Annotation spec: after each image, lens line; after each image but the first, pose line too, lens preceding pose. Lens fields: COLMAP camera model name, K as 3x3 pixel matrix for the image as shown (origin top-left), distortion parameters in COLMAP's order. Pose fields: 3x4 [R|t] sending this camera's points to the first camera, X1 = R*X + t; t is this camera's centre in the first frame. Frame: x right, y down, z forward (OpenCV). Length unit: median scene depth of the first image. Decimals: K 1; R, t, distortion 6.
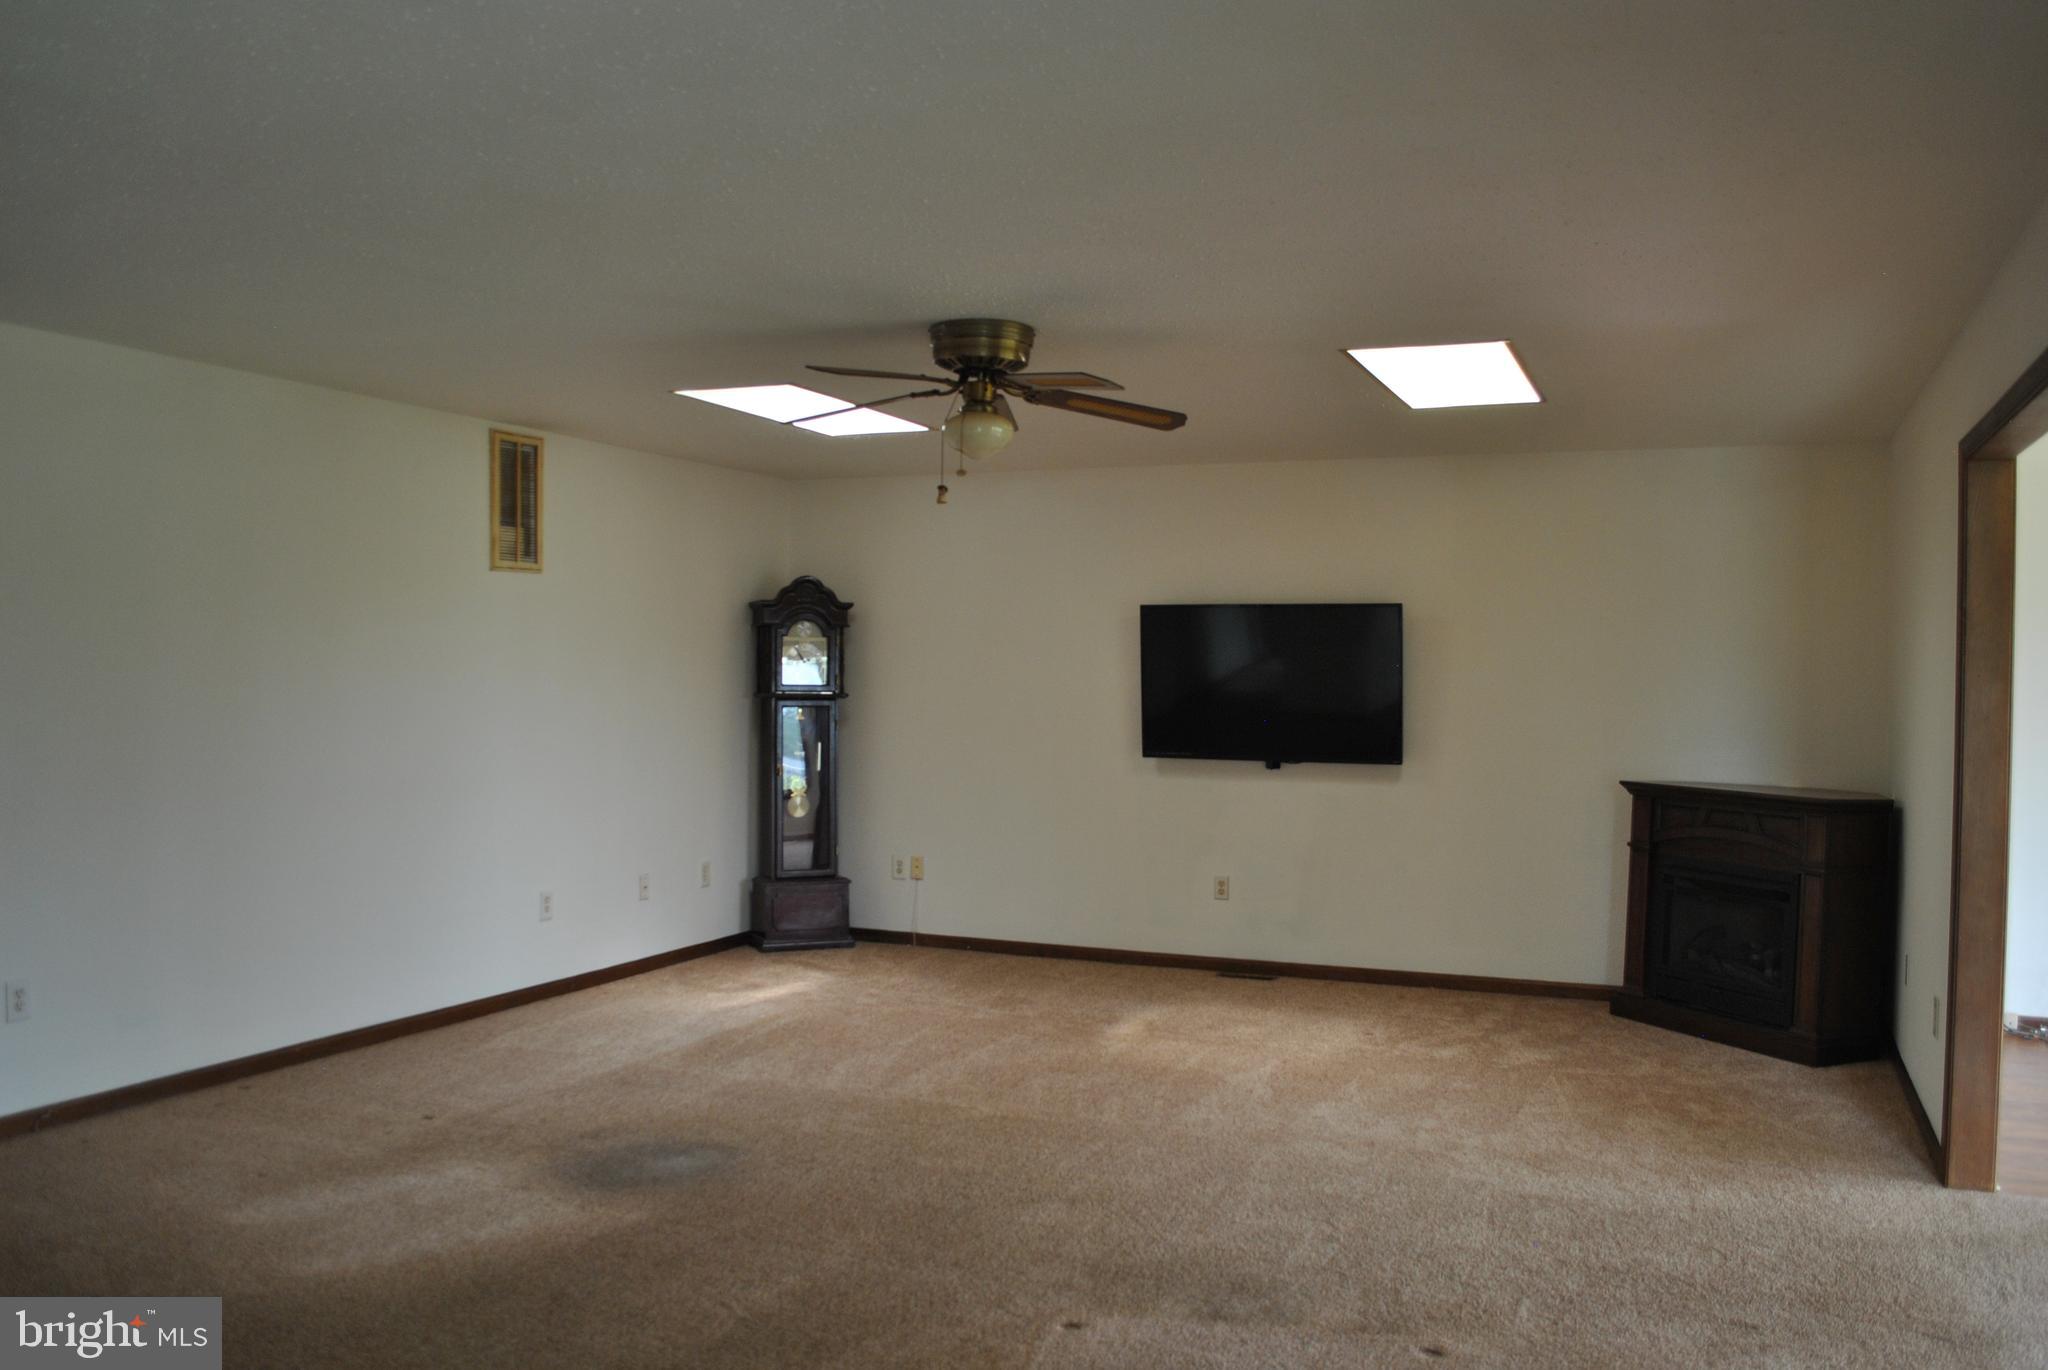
lens RADIAL K [[1652.4, 0, 1024.0], [0, 1652.4, 685.0], [0, 0, 1]] dist [-0.063395, -0.009941]
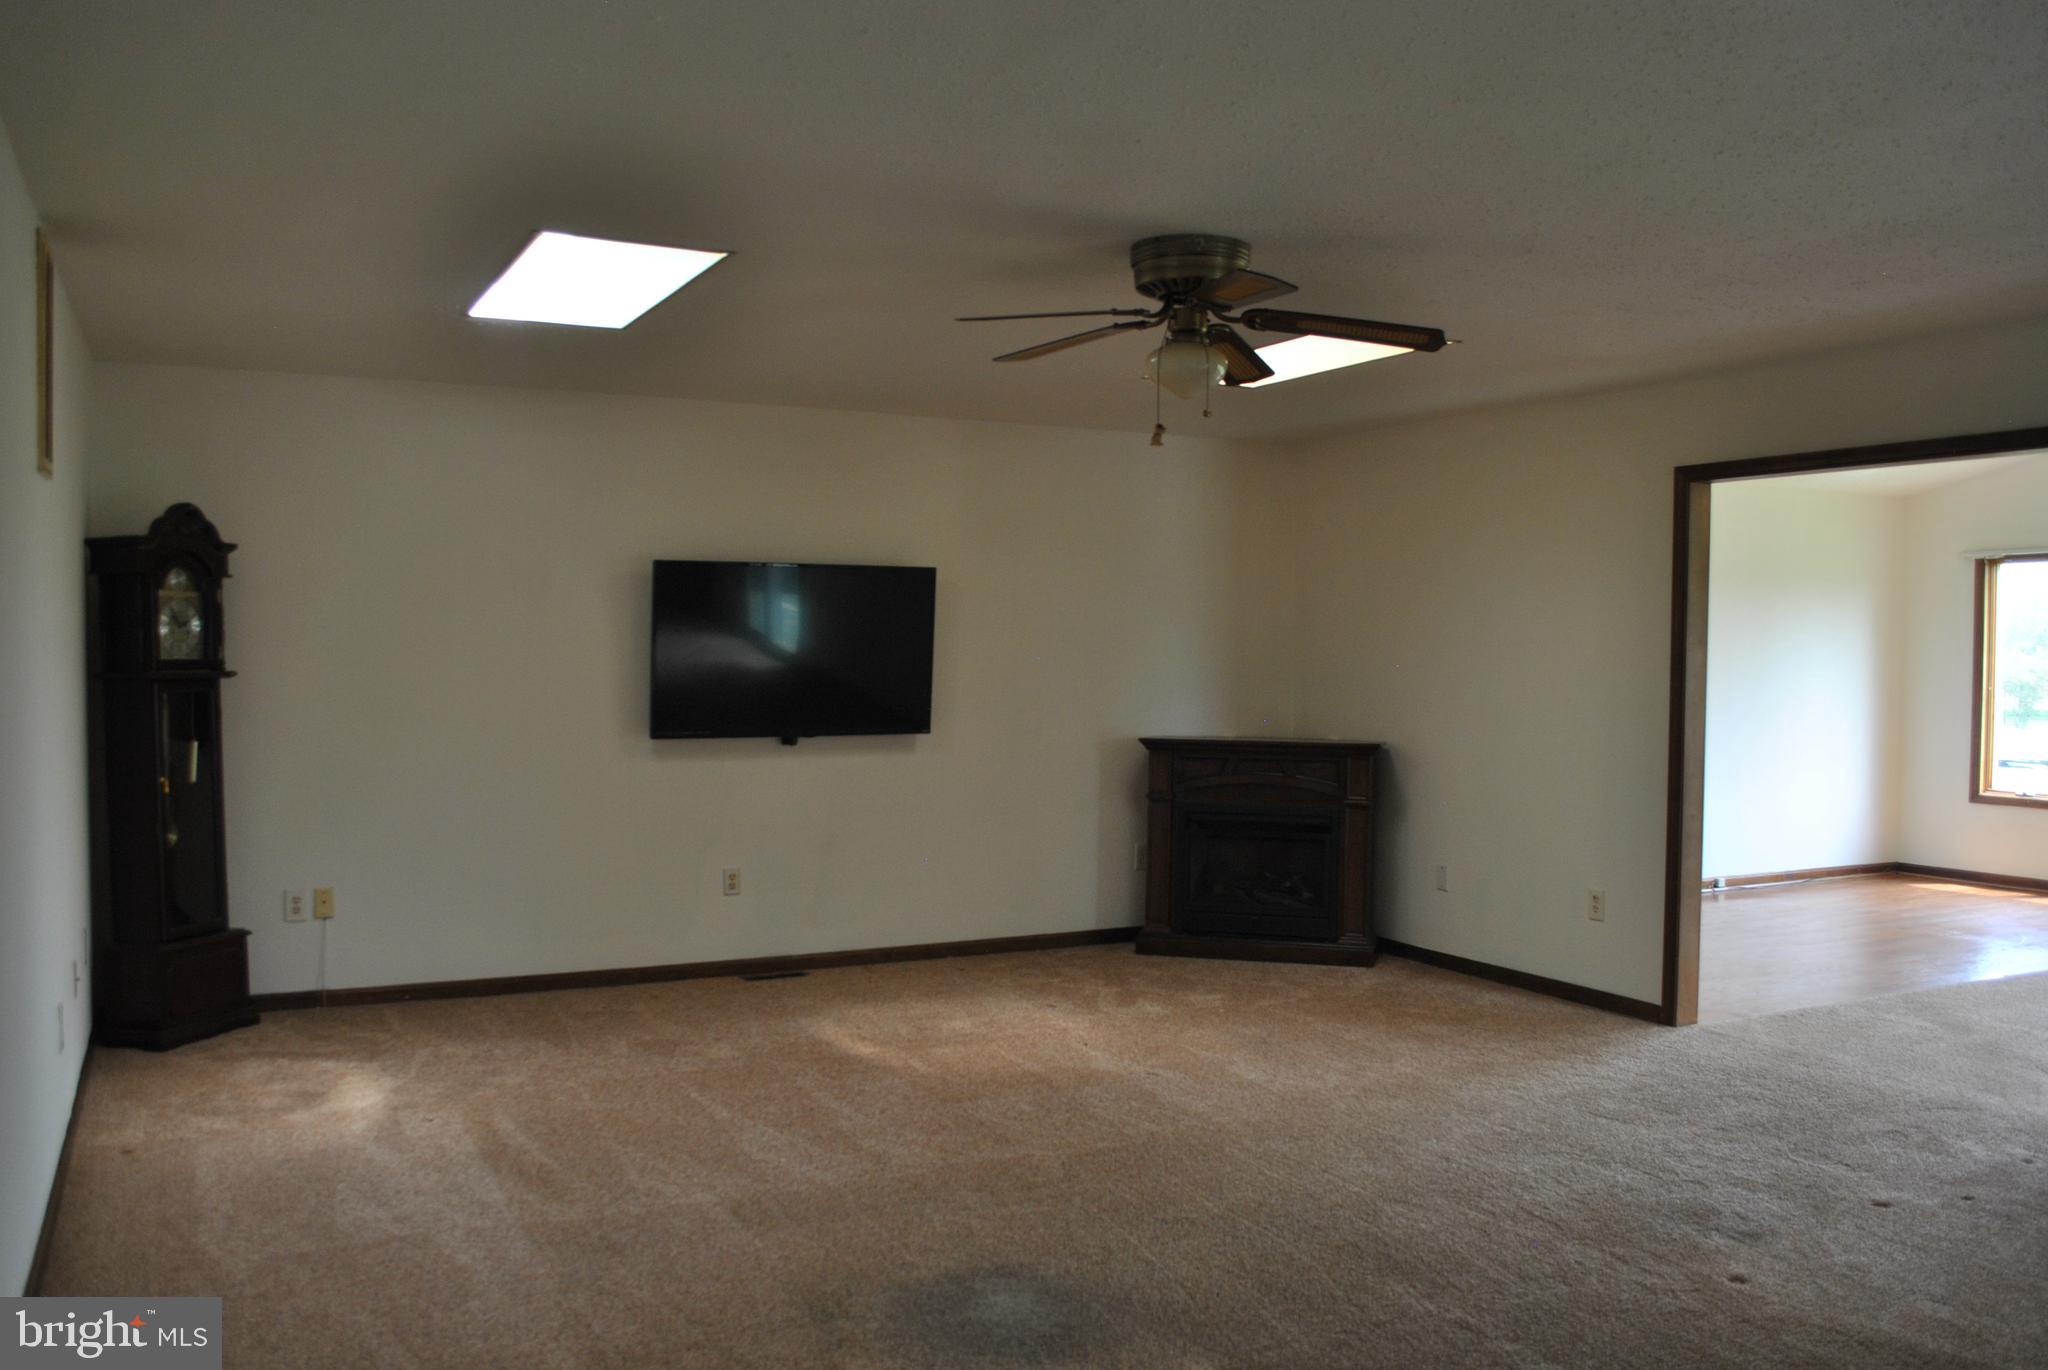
lens RADIAL K [[1652.4, 0, 1024.0], [0, 1652.4, 685.0], [0, 0, 1]] dist [-0.063395, -0.009941]
pose [[0.644042, -0.024236, 0.764606, -0.568324], [0.006194, 0.999630, 0.026469, -0.007167], [-0.764965, -0.012312, 0.643954, 0.383828]]
